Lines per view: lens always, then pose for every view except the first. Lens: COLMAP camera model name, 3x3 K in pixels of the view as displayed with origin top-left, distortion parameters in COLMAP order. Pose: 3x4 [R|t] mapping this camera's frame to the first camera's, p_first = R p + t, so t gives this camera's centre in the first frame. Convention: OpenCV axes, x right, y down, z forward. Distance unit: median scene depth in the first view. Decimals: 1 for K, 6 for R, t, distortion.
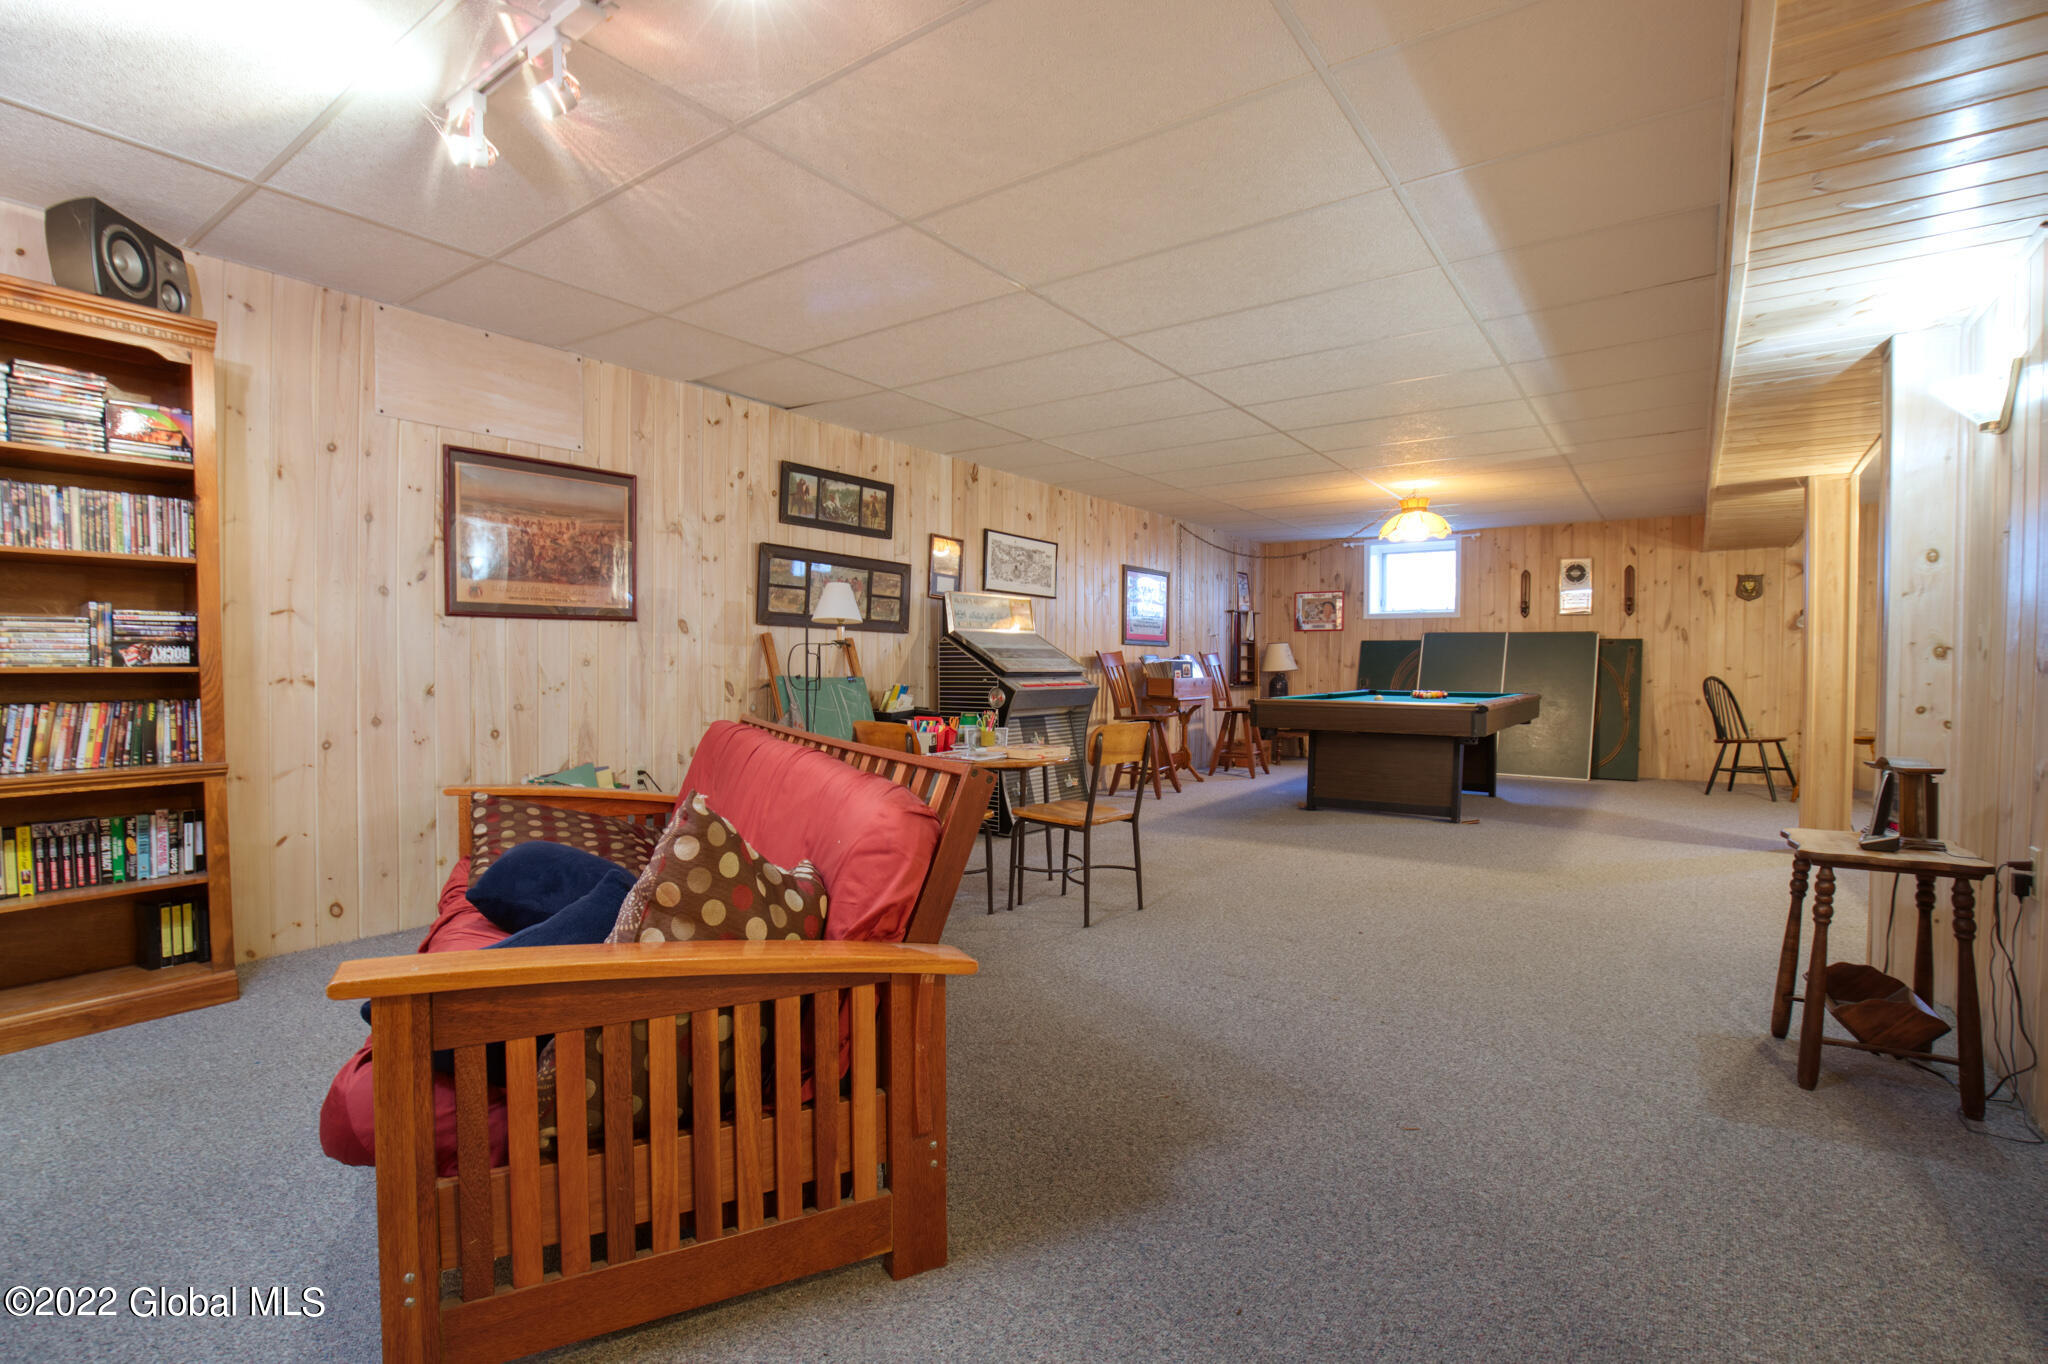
lens RADIAL K [[931.8, 0, 1038.0], [0, 931.8, 685.1], [0, 0, 1]] dist [0.004244, 0.001263]
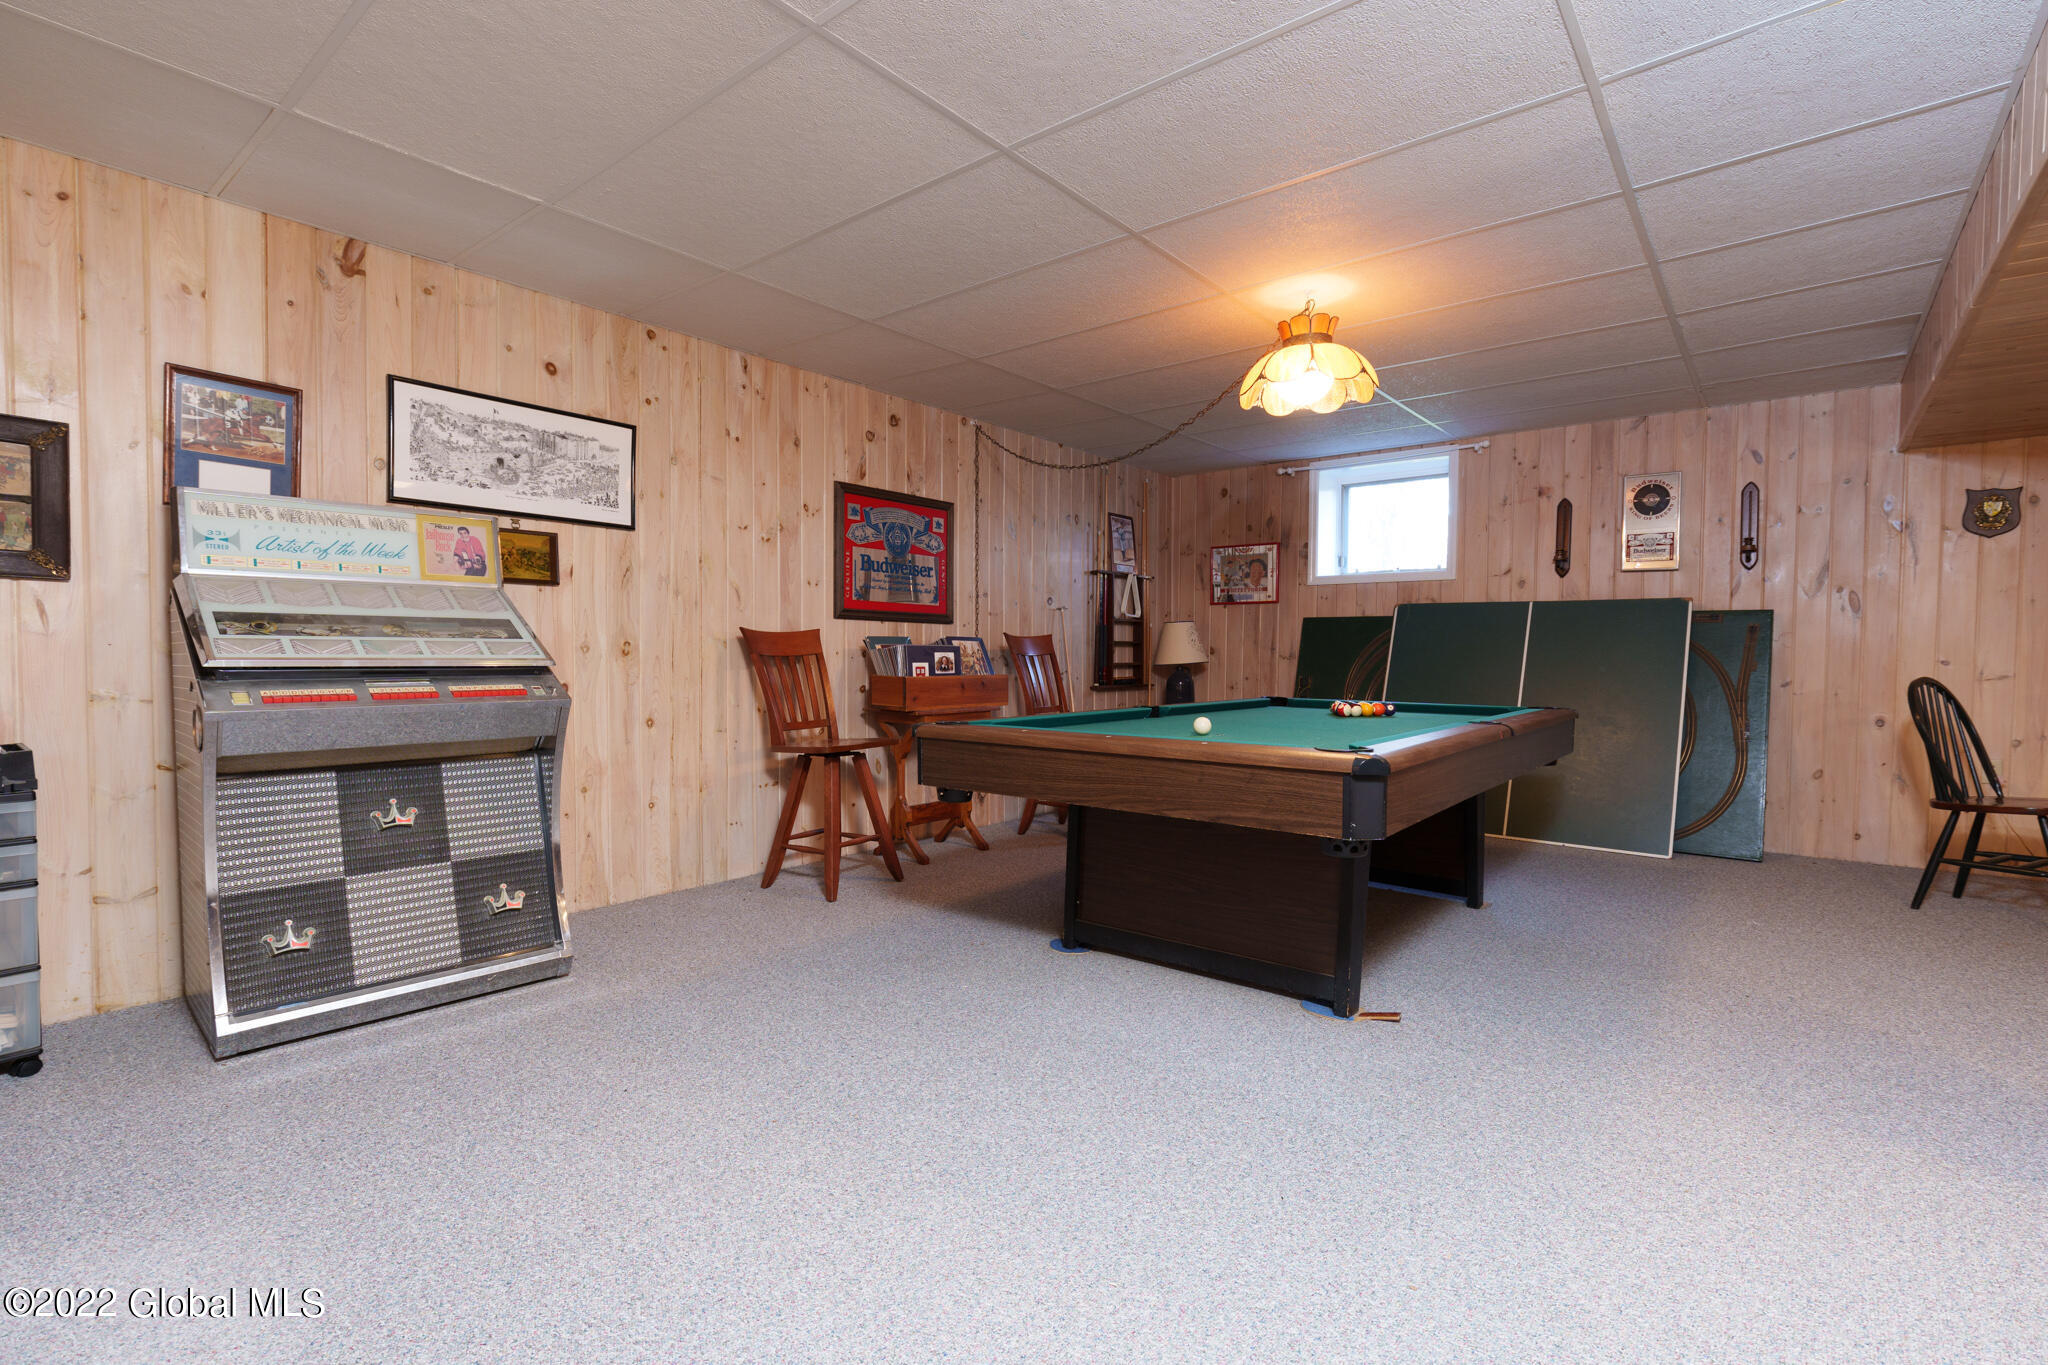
lens RADIAL K [[931.8, 0, 1007.2], [0, 931.8, 681.3], [0, 0, 1]] dist [0.004244, 0.001263]
pose [[0.996462, 0.005331, -0.083872, 0.224698], [-0.004766, 0.999965, 0.006937, -0.007542], [0.083906, -0.006512, 0.996452, 0.383643]]
